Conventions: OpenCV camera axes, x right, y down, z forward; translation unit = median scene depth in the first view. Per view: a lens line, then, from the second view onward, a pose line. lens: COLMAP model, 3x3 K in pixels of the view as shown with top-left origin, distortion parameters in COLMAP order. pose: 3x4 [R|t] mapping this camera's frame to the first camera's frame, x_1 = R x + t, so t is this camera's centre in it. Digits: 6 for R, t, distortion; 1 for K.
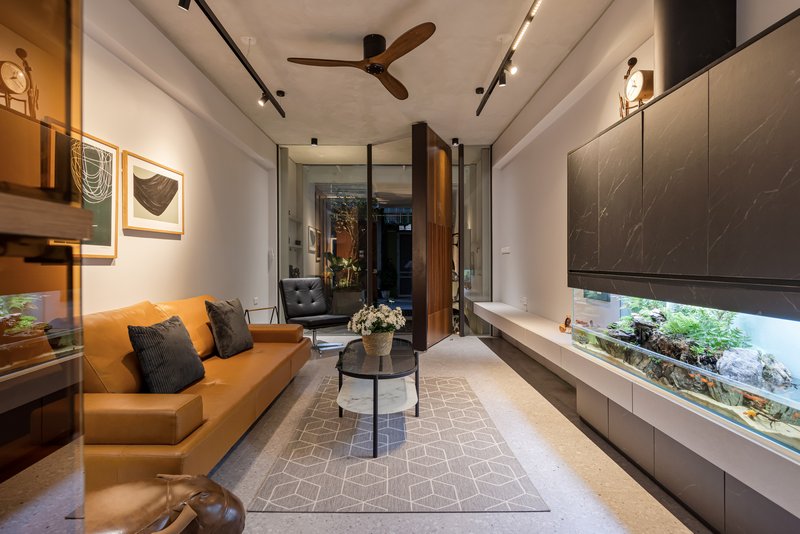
lens RADIAL K [[380.2, 0, 400.0], [0, 380.2, 267.0], [0, 0, 1]] dist [-0.002406, -0.000456]
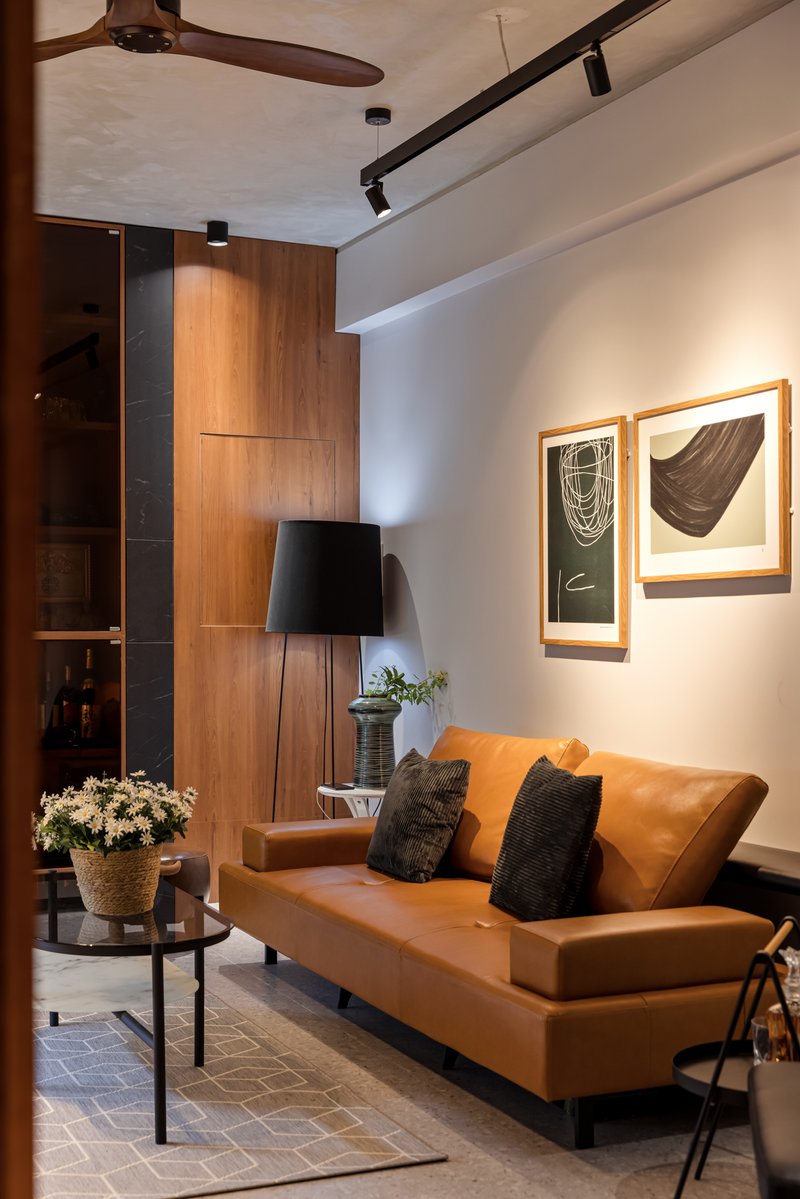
lens RADIAL K [[1759.2, 0, 400.0], [0, 1759.2, 599.5], [0, 0, 1]] dist [-0.021105, -0.027063]
pose [[-0.926410, 0.006993, -0.376451, 0.354659], [0.004437, 0.999961, 0.007655, -0.102030], [0.376490, 0.005422, -0.926405, 2.945911]]
